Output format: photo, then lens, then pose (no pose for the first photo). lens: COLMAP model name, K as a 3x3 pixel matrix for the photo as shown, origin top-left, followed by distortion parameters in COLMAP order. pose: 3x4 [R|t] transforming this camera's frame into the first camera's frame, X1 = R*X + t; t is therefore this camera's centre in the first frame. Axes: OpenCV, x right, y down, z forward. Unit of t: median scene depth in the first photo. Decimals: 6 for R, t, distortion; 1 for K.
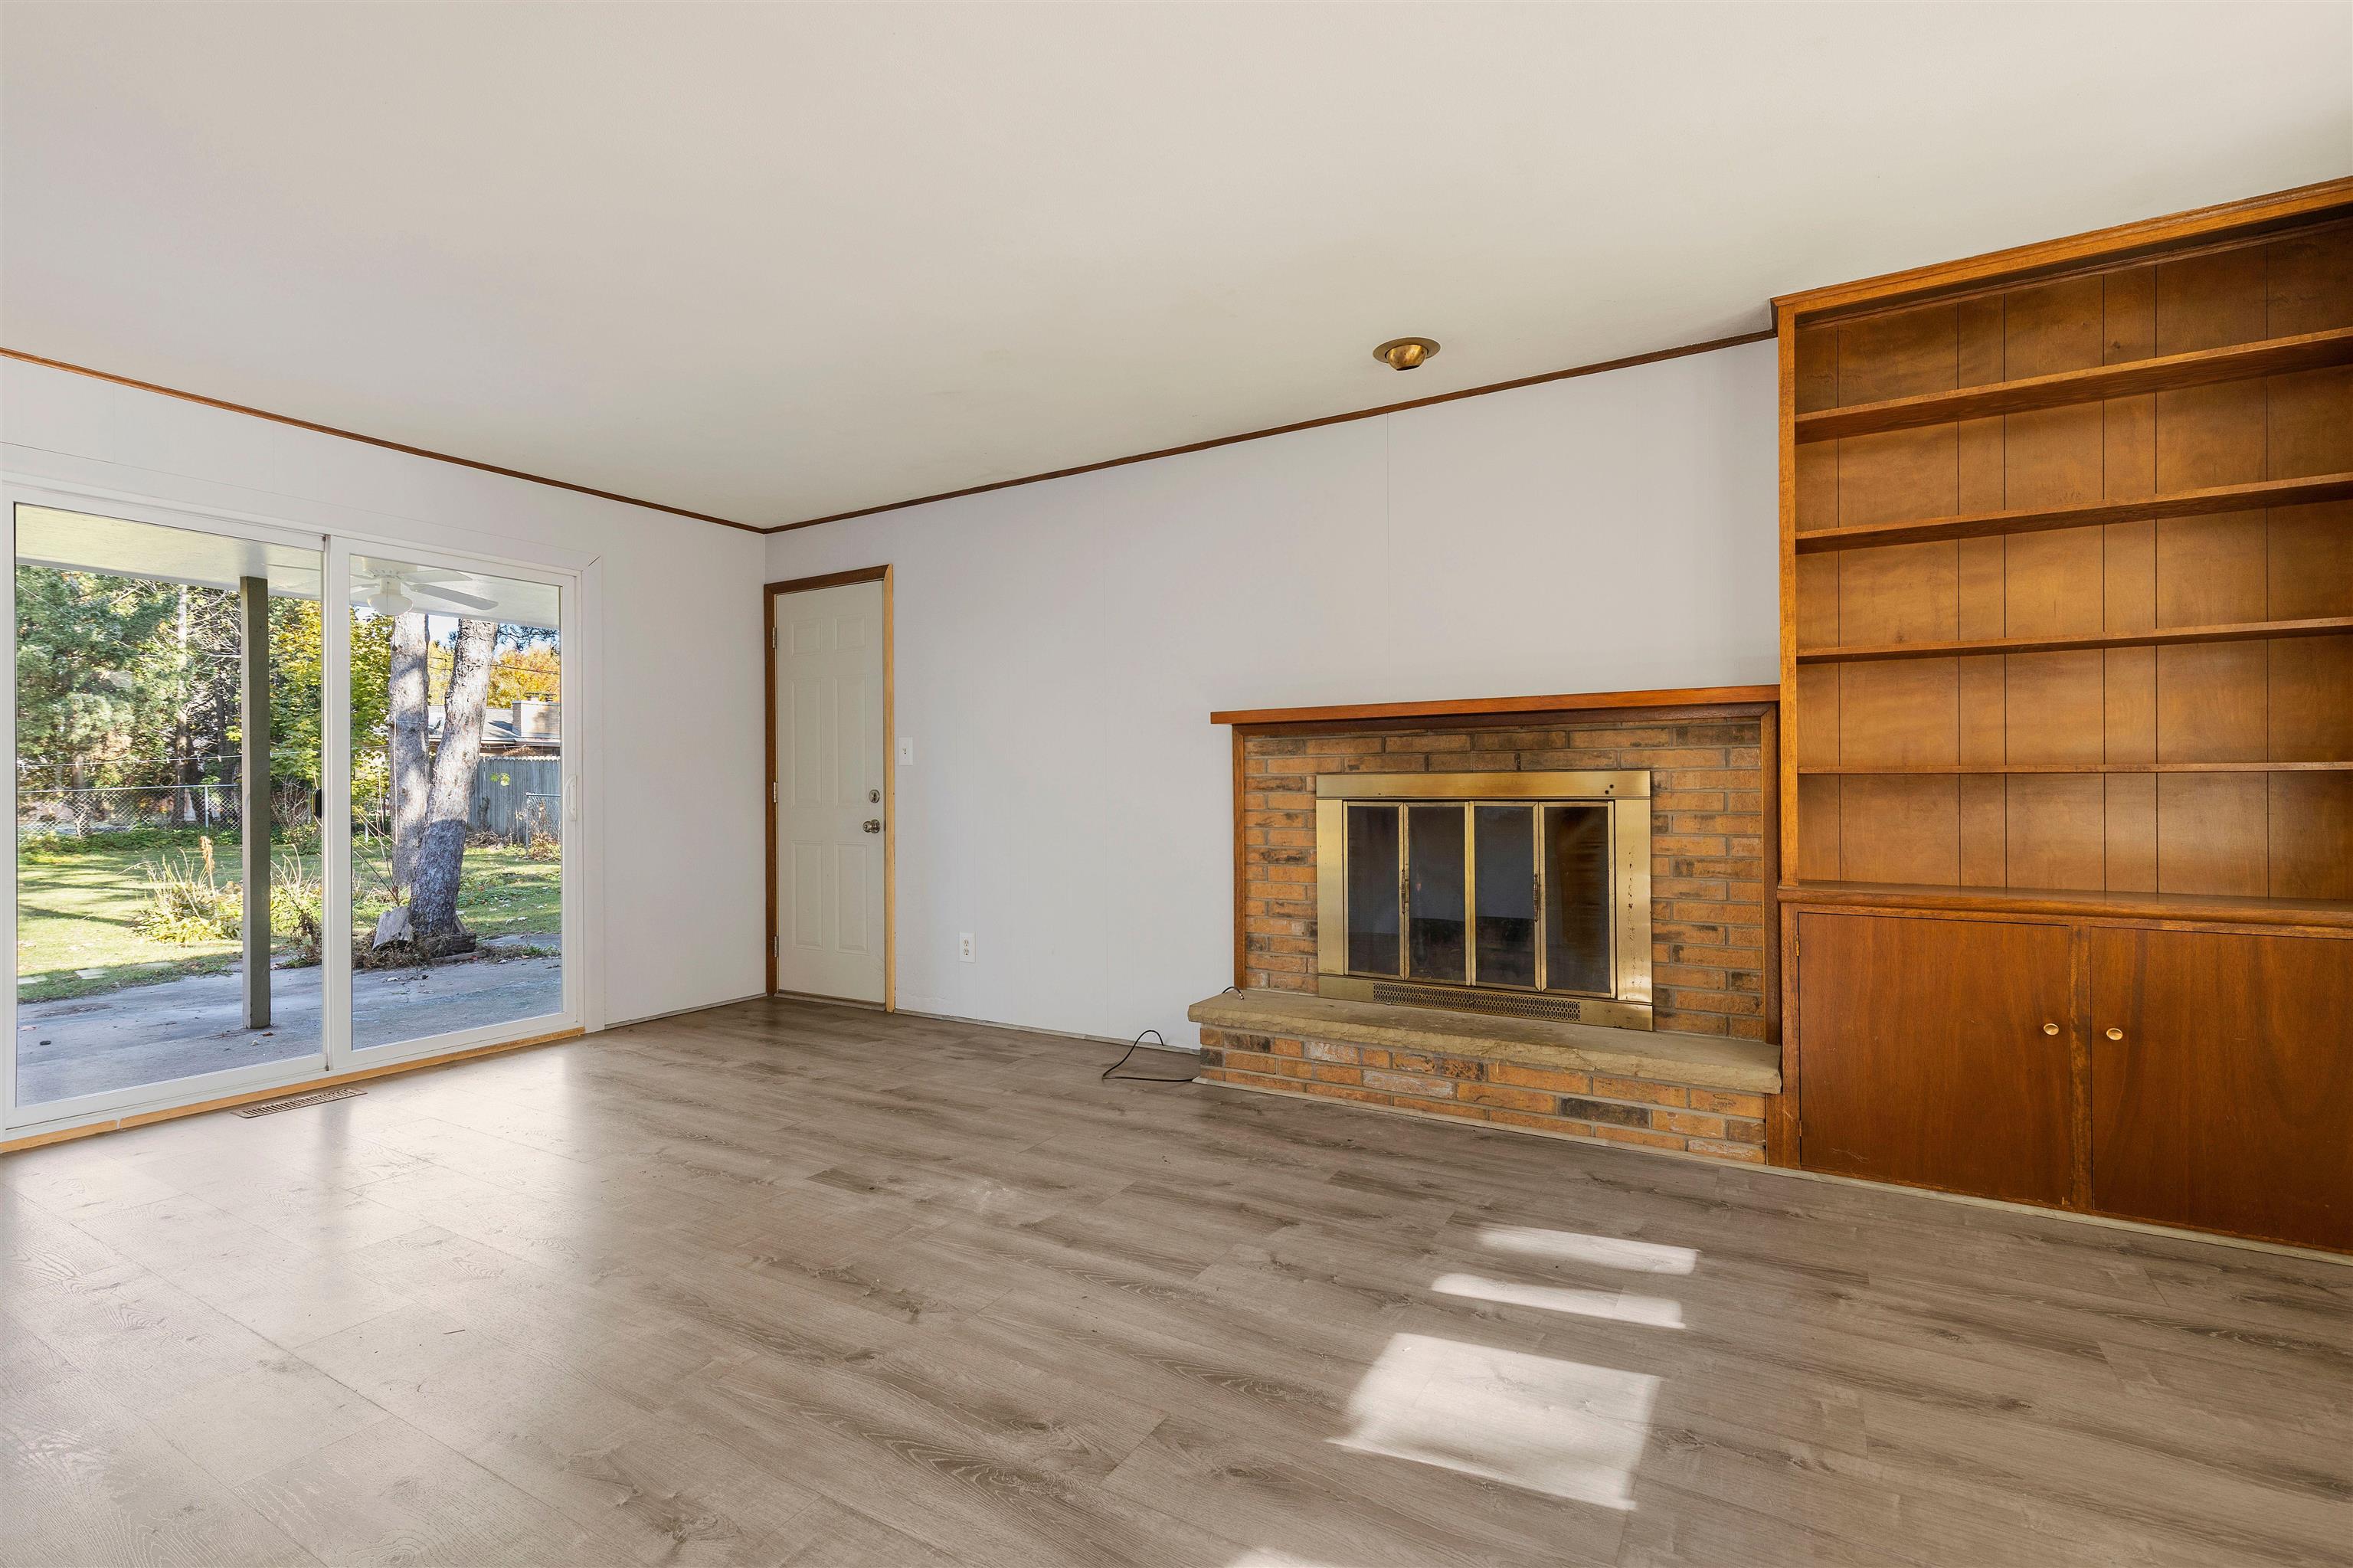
lens RADIAL K [[1076.8, 0, 1165.1], [0, 1076.8, 797.2], [0, 0, 1]] dist [0.010103, -0.000940]
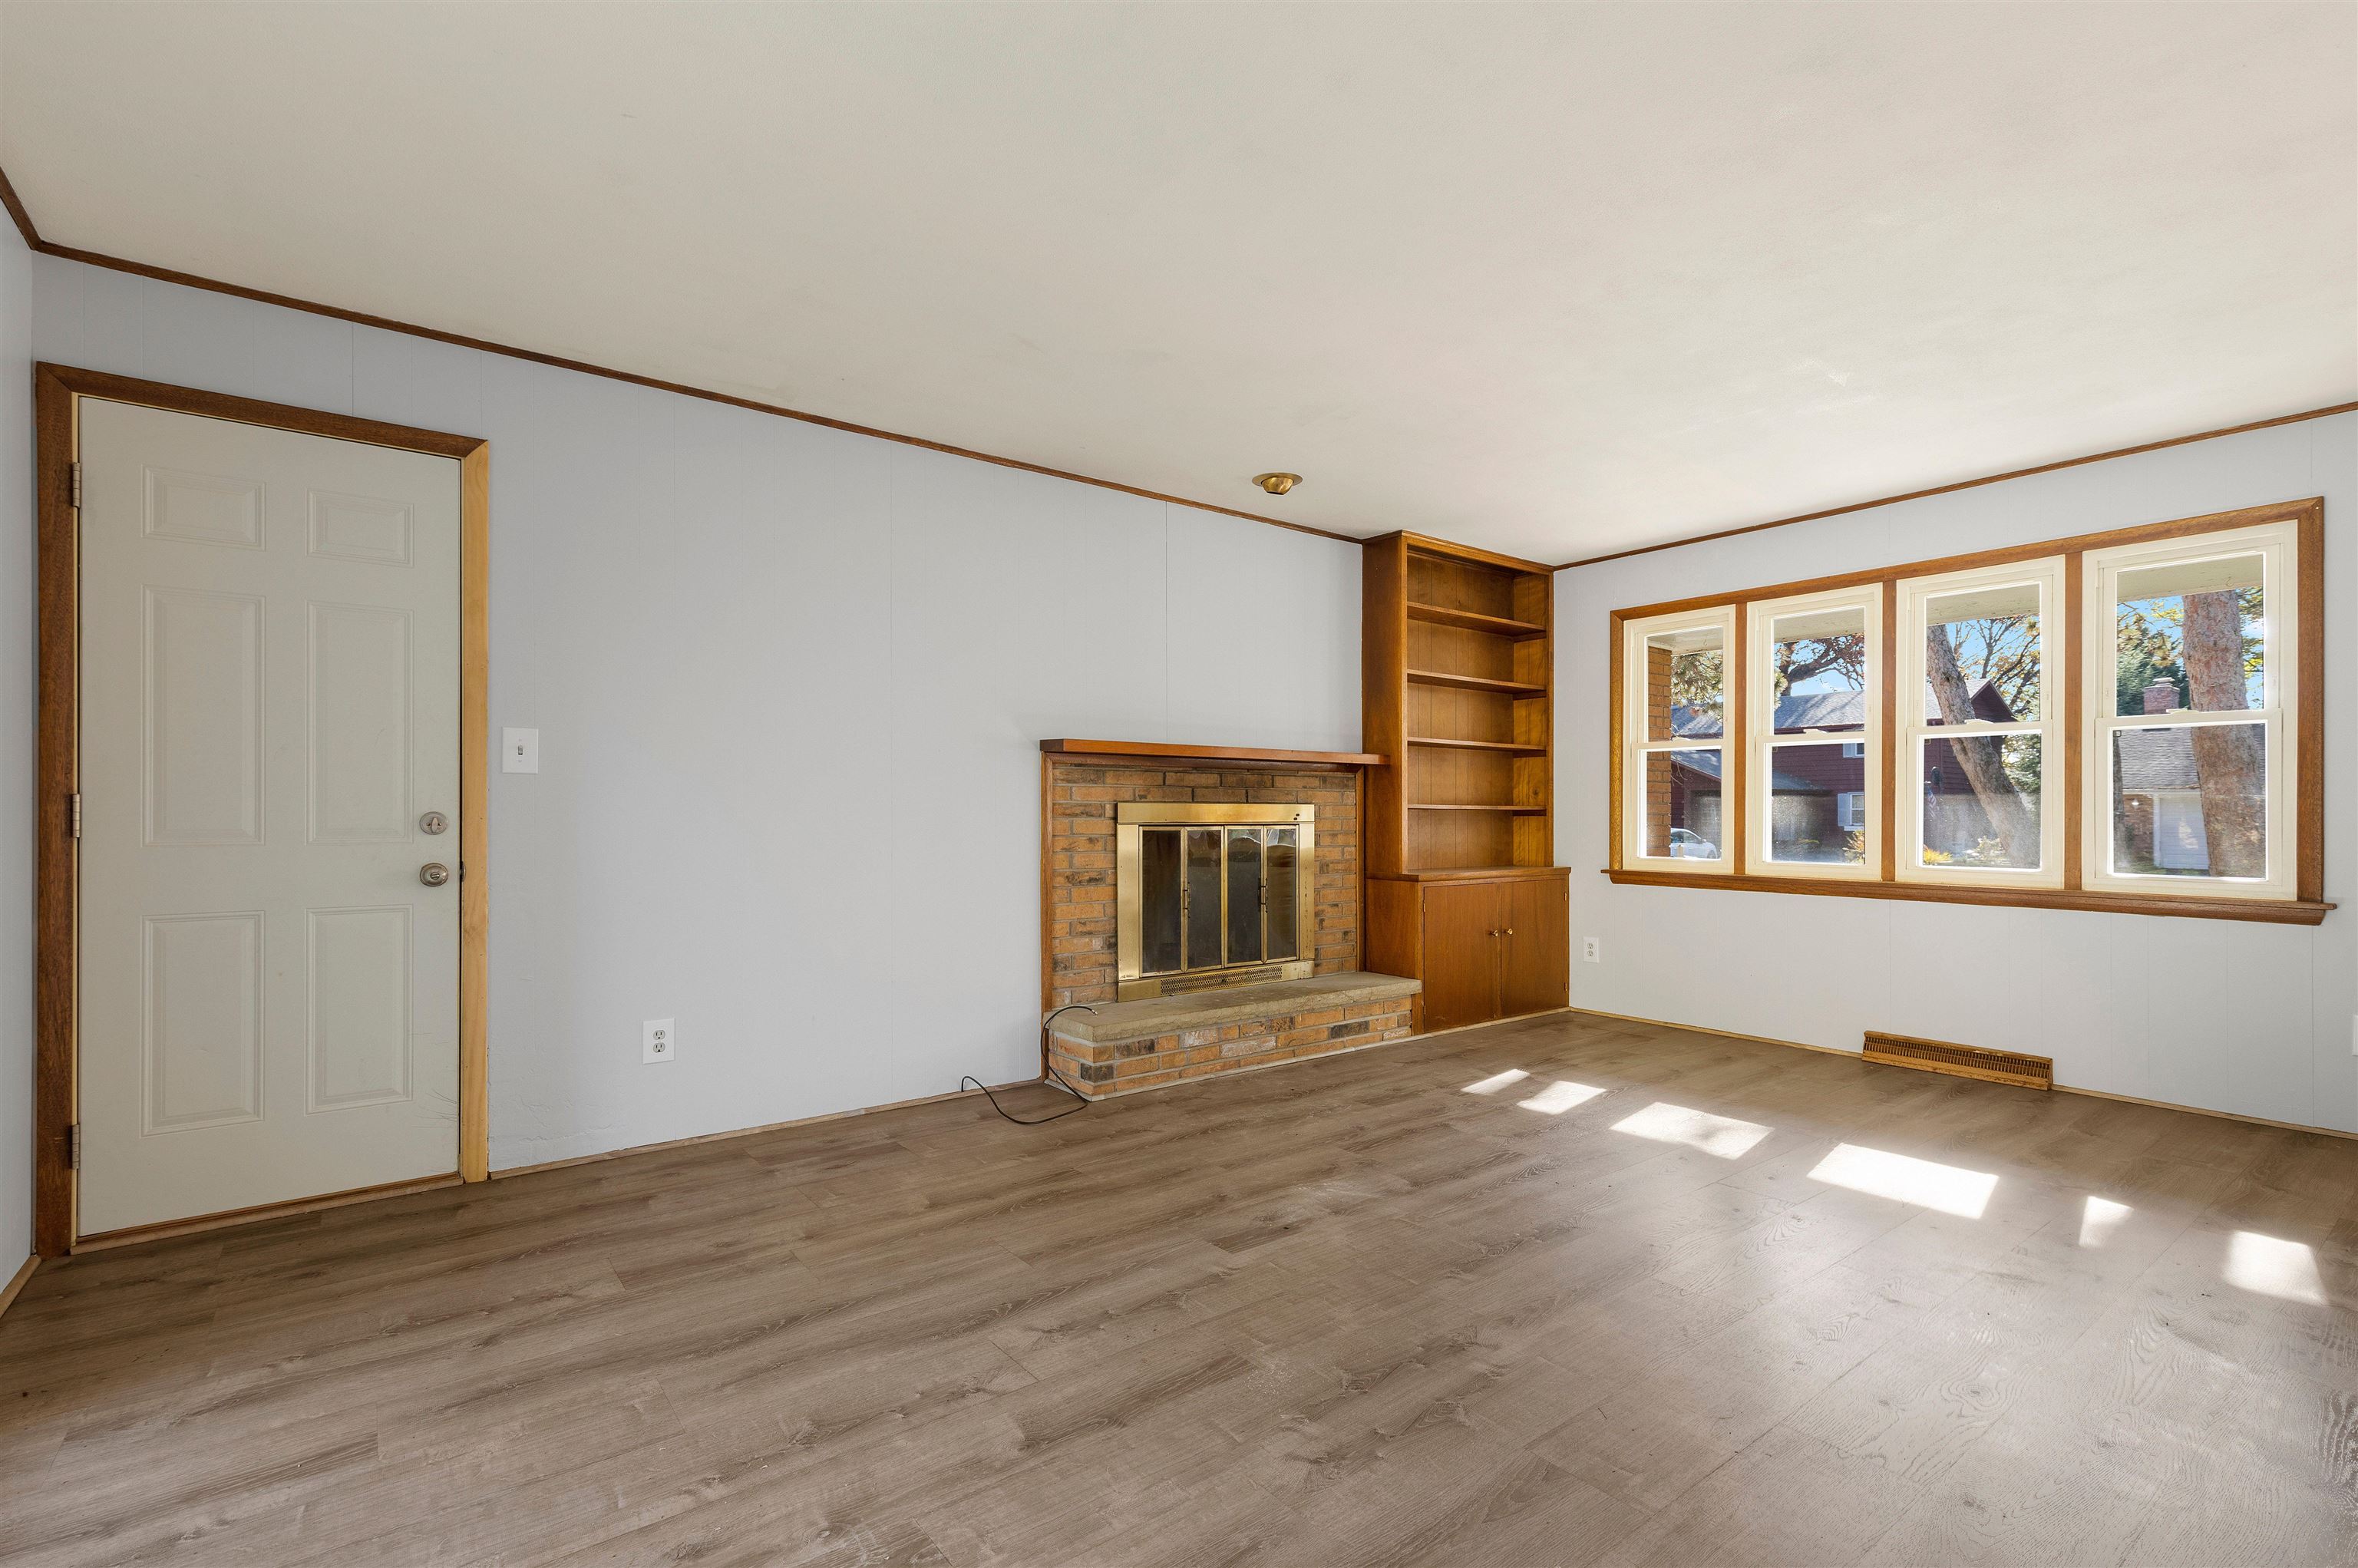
lens RADIAL K [[1079.0, 0, 1167.5], [0, 1079.0, 818.8], [0, 0, 1]] dist [0.010103, -0.000940]
pose [[0.369110, 0.004896, 0.929373, -0.949220], [0.005490, 0.999957, -0.007448, 0.005014], [-0.929369, 0.007852, 0.369067, 0.585411]]
